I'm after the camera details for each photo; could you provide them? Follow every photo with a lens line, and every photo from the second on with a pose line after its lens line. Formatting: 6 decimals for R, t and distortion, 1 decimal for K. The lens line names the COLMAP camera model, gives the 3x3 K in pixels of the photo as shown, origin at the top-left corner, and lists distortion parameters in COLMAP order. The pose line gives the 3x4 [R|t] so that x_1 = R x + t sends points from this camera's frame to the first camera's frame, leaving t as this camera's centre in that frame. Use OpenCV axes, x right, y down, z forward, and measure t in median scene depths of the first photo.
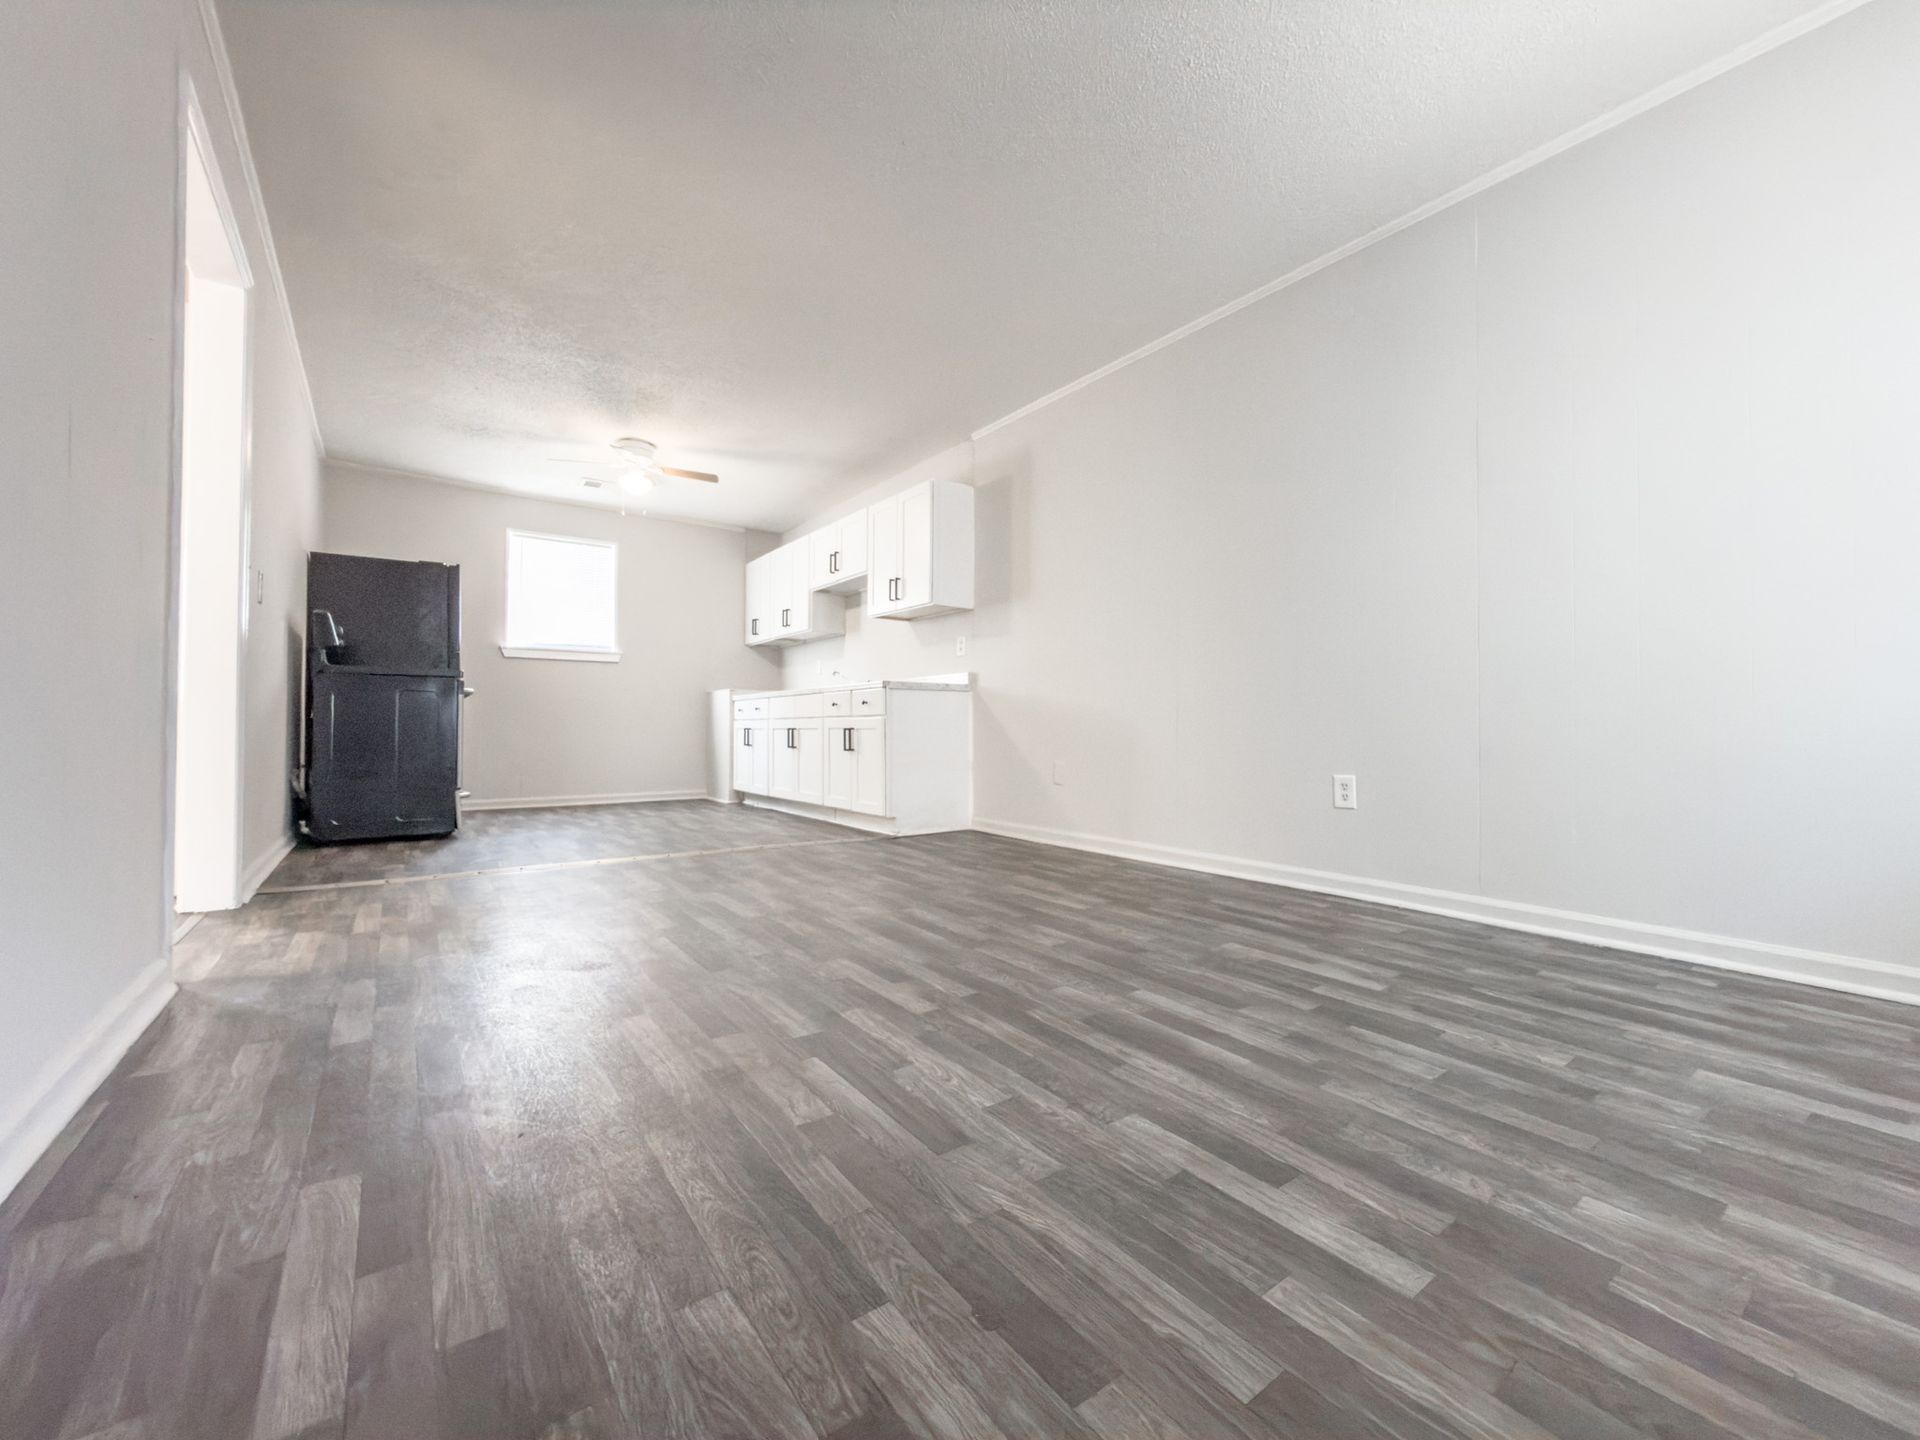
lens RADIAL K [[765.3, 0, 960.0], [0, 765.3, 720.0], [0, 0, 1]] dist [0.001406, -0.000443]
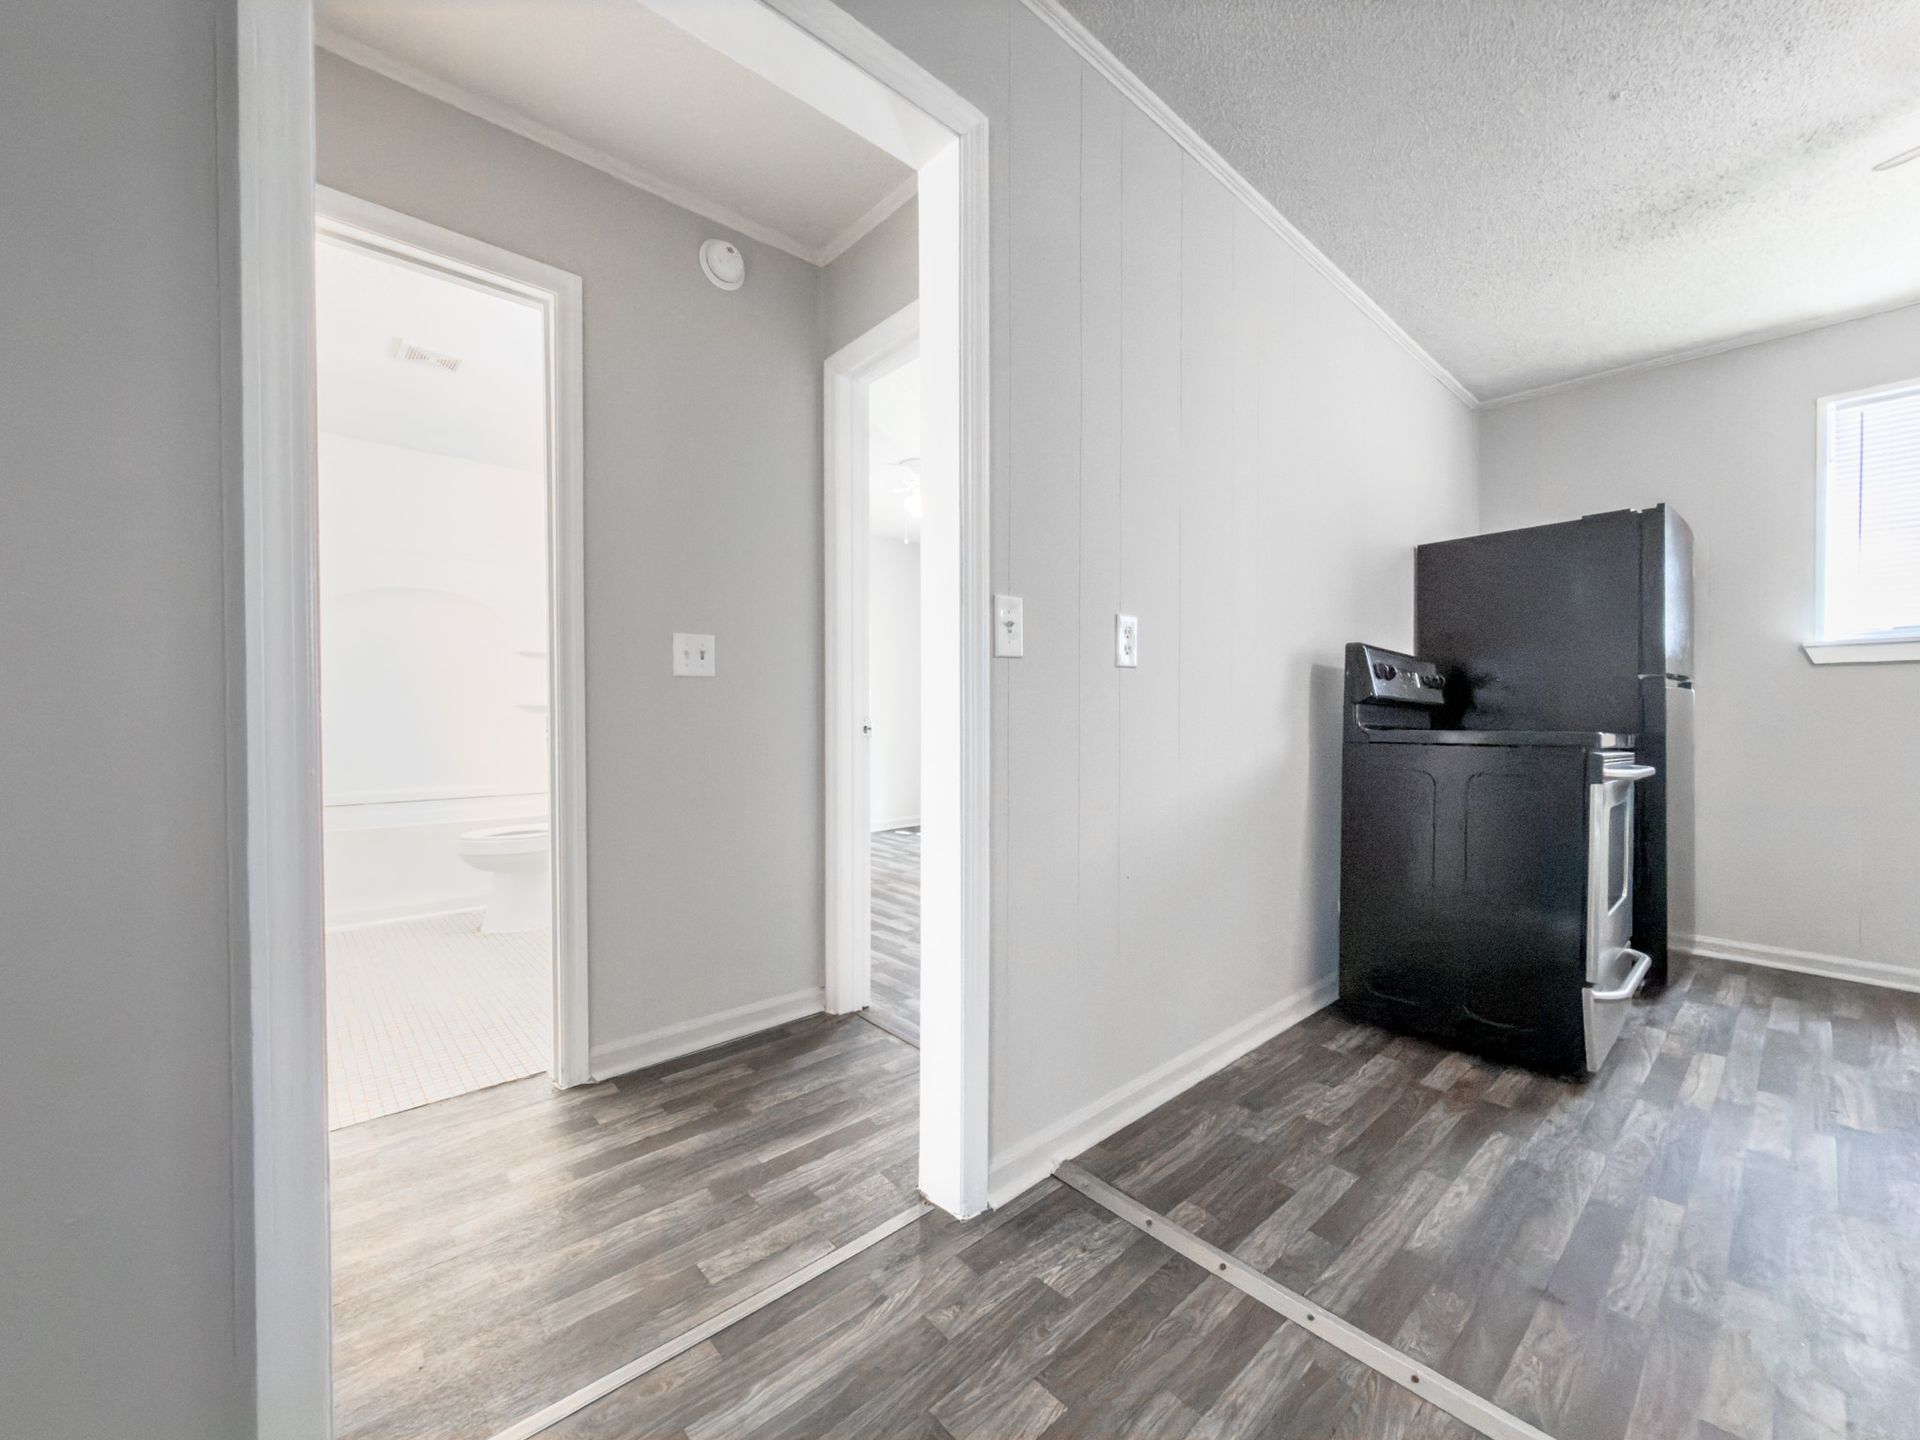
lens RADIAL K [[761.1, 0, 960.0], [0, 761.1, 720.0], [0, 0, 1]] dist [-0.000679, 0.000155]
pose [[0.093859, 0.008468, -0.995549, -0.699454], [0.015555, 0.999829, 0.009971, -0.257872], [0.995464, -0.016422, 0.093712, 1.765471]]
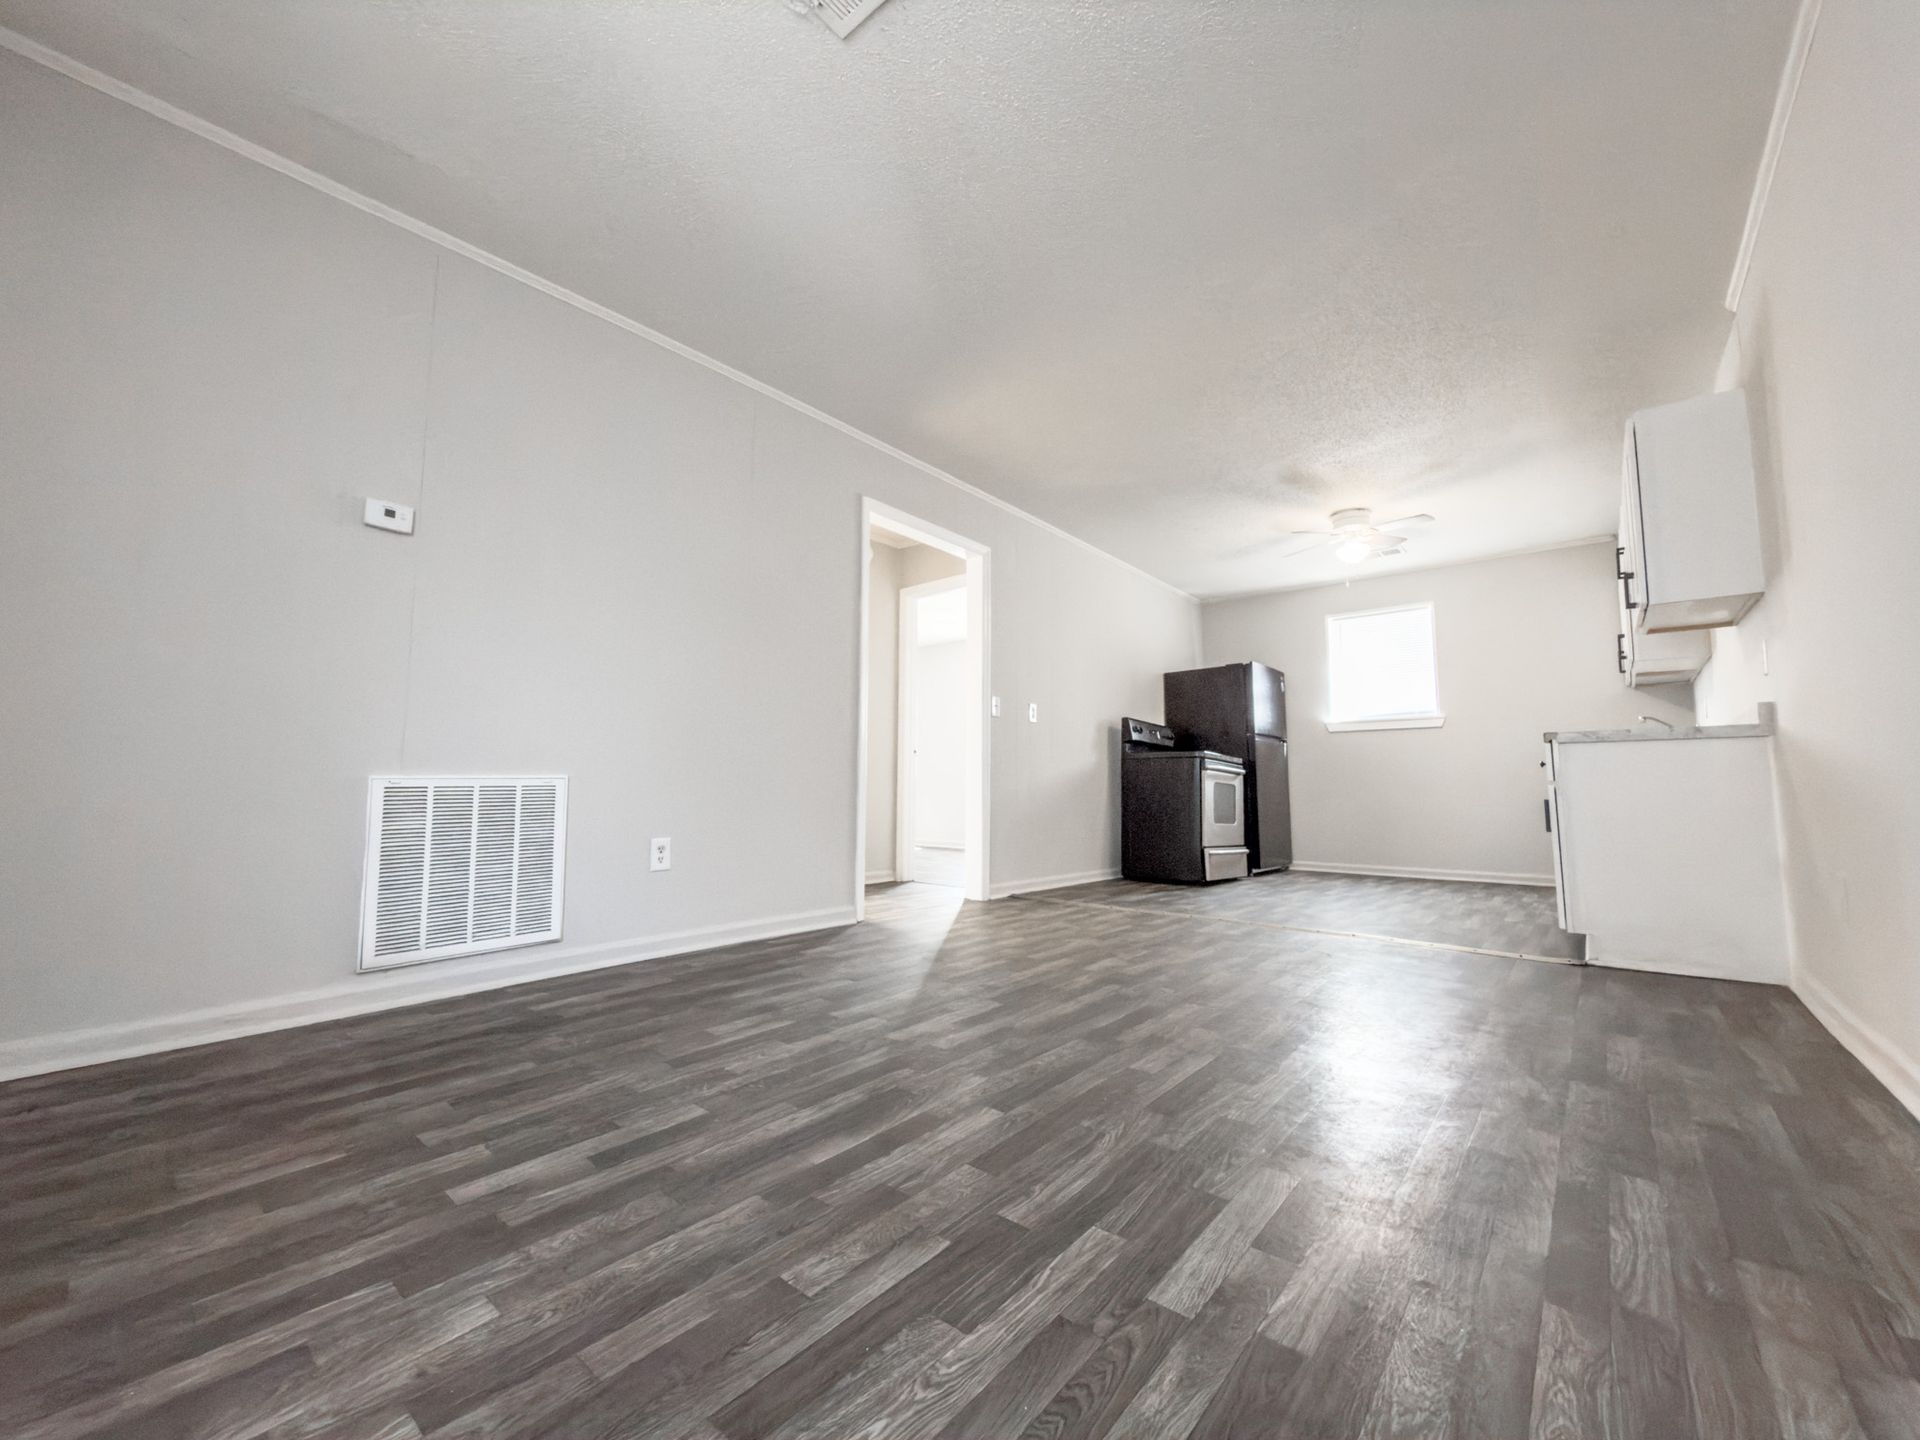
lens RADIAL K [[761.1, 0, 960.0], [0, 761.1, 720.0], [0, 0, 1]] dist [-0.000679, 0.000155]
pose [[0.232972, -0.093802, -0.967949, 1.444399], [0.008458, 0.995495, -0.094435, -0.004065], [0.972447, 0.013813, 0.232716, 0.998136]]
